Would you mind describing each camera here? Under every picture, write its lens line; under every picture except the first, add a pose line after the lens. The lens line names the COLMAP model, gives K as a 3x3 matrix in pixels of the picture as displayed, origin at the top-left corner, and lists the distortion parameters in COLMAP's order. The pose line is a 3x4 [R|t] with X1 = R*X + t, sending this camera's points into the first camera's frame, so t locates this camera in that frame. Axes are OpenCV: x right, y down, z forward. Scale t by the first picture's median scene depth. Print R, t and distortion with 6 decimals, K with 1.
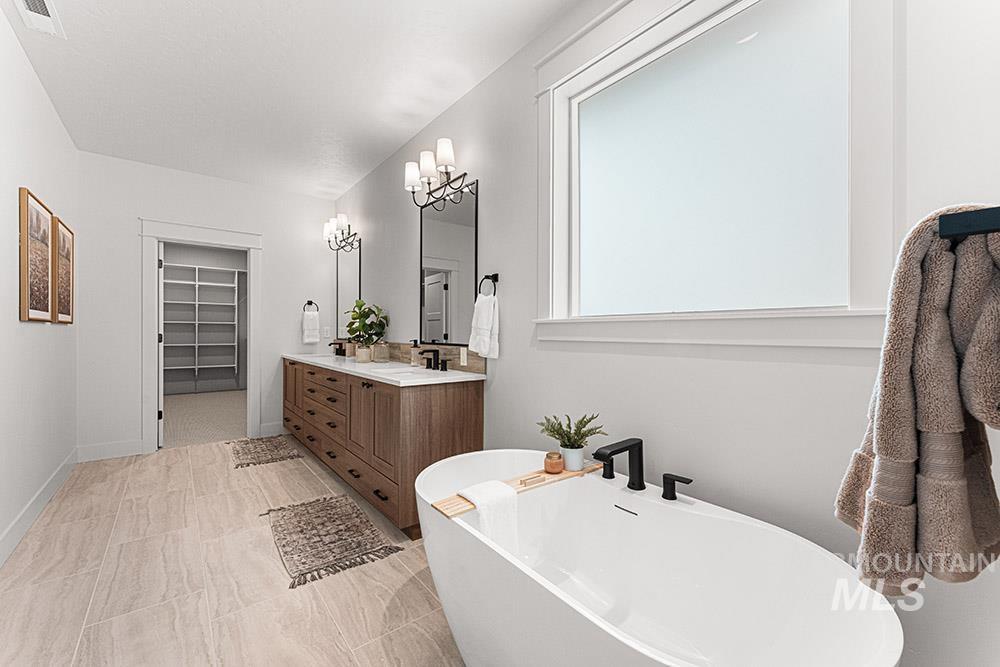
lens RADIAL K [[404.5, 0, 503.1], [0, 404.5, 331.9], [0, 0, 1]] dist [0.000800, 0.000020]
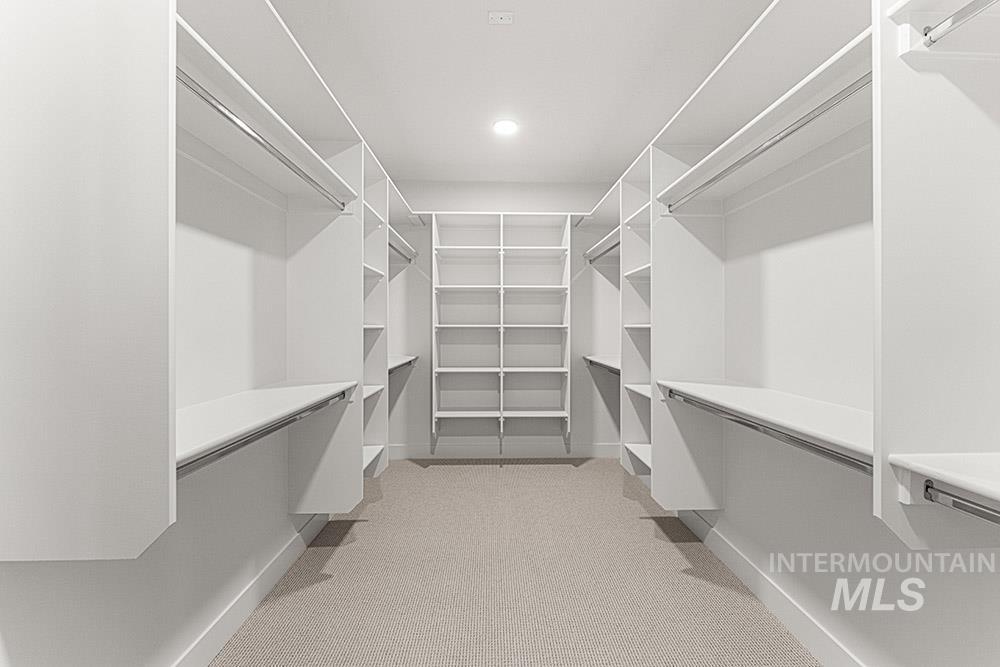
lens RADIAL K [[404.5, 0, 503.1], [0, 404.5, 331.9], [0, 0, 1]] dist [0.000800, 0.000020]
pose [[0.797976, 0.003173, -0.602681, -0.773160], [0.003743, 0.999941, 0.010219, -0.034216], [0.602677, -0.010410, 0.797917, 1.024200]]
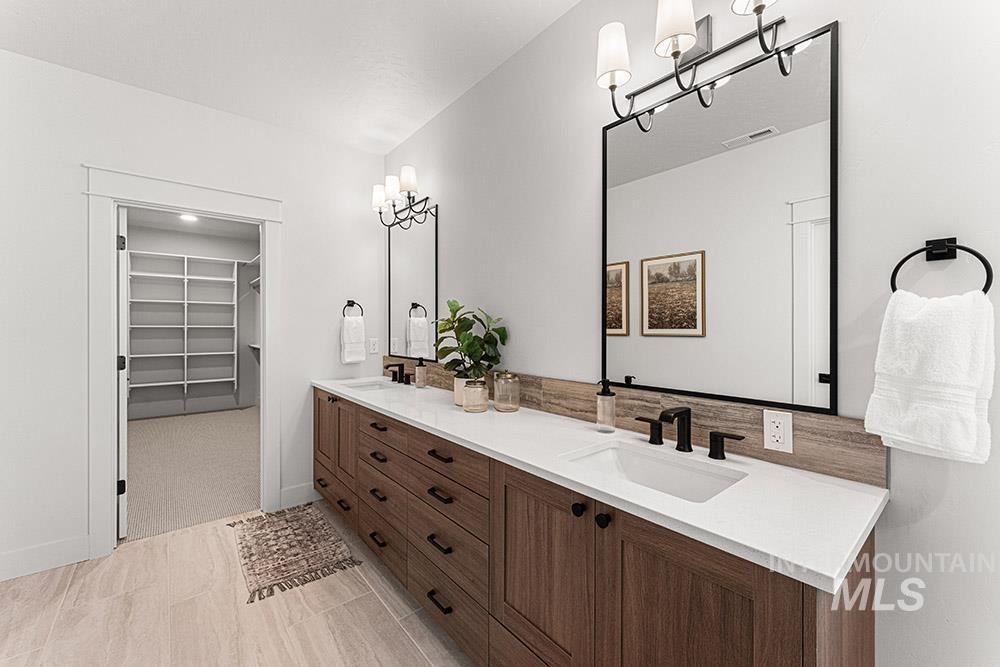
lens RADIAL K [[401.6, 0, 502.8], [0, 401.6, 327.2], [0, 0, 1]] dist [-0.000737, -0.000185]
pose [[0.999879, -0.003003, 0.015270, -0.250022], [0.003007, 0.999995, -0.000240, -0.033096], [-0.015269, 0.000286, 0.999883, 0.345199]]
